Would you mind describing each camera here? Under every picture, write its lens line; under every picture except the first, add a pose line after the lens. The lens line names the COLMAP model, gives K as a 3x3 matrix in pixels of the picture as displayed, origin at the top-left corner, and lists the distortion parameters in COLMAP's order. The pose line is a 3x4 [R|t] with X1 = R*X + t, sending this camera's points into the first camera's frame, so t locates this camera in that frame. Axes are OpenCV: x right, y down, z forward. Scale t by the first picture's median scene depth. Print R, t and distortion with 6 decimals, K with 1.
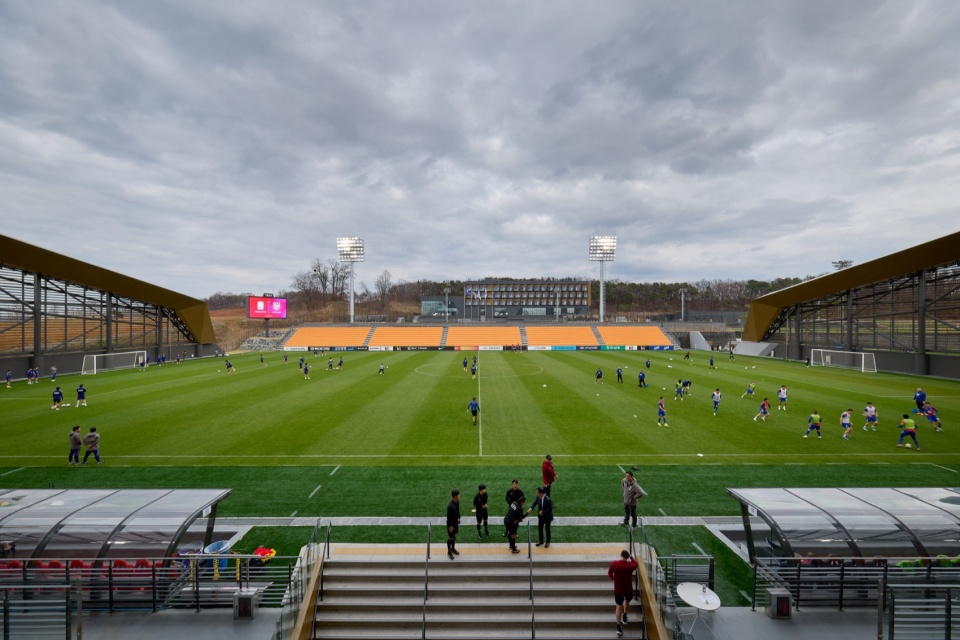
lens RADIAL K [[358.0, 0, 479.0], [0, 358.0, 302.5], [0, 0, 1]] dist [0.006969, 0.000002]
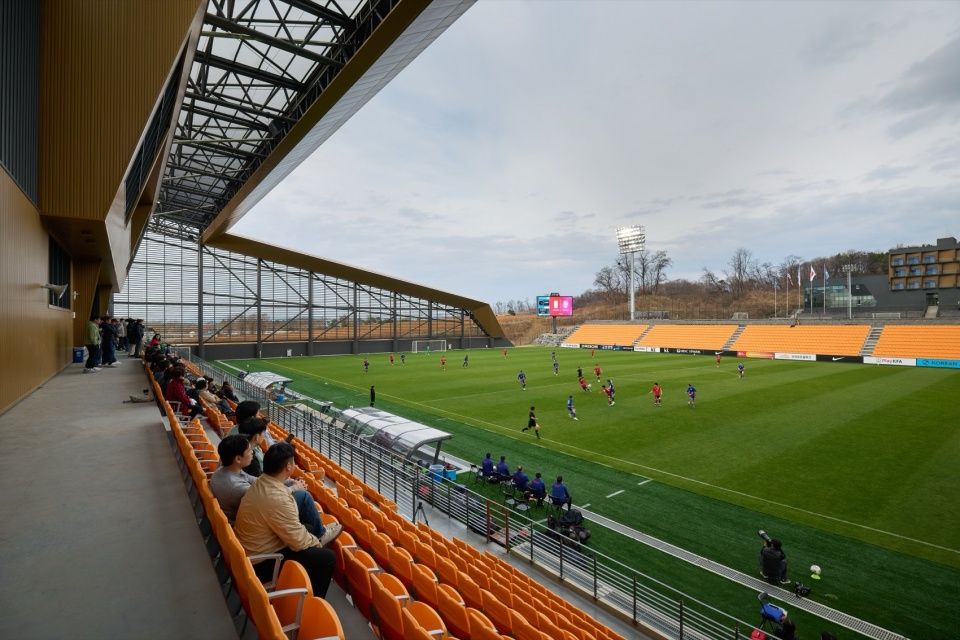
lens RADIAL K [[456.6, 0, 480.0], [0, 456.6, 320.0], [0, 0, 1]] dist [-0.019063, -0.000068]
pose [[0.614217, -0.001906, -0.789135, 0.352523], [0.047605, 0.998265, 0.034641, -0.001103], [0.787700, -0.058844, 0.613243, -0.000617]]
